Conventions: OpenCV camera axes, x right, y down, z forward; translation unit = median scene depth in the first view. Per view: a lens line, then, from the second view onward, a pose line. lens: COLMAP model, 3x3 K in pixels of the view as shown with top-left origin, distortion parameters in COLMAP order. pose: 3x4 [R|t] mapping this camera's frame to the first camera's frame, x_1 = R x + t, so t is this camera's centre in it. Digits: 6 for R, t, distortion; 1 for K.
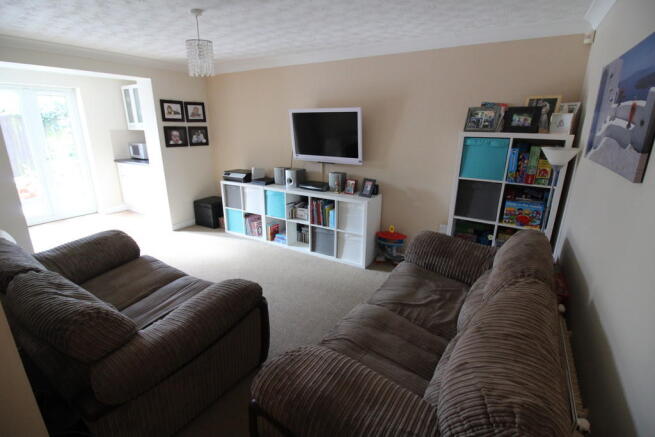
lens RADIAL K [[305.3, 0, 329.2], [0, 305.3, 215.2], [0, 0, 1]] dist [-0.010884, -0.000645]
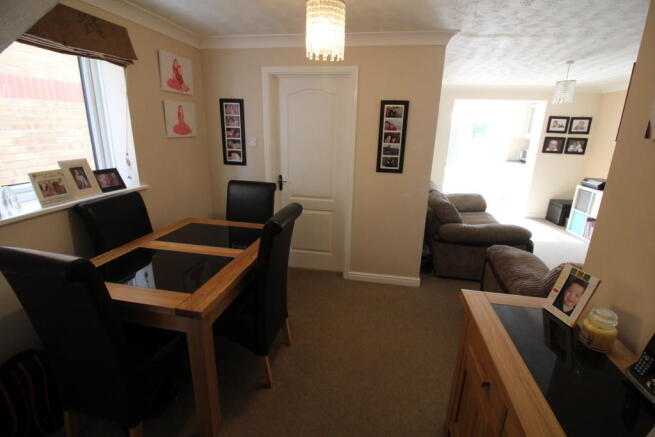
lens RADIAL K [[305.3, 0, 329.5], [0, 305.3, 216.8], [0, 0, 1]] dist [-0.010884, -0.000645]
pose [[0.375056, 0.265175, -0.888265, 0.330831], [-0.287701, 0.944194, 0.160394, 0.083341], [0.881227, 0.195398, 0.430417, -0.282841]]
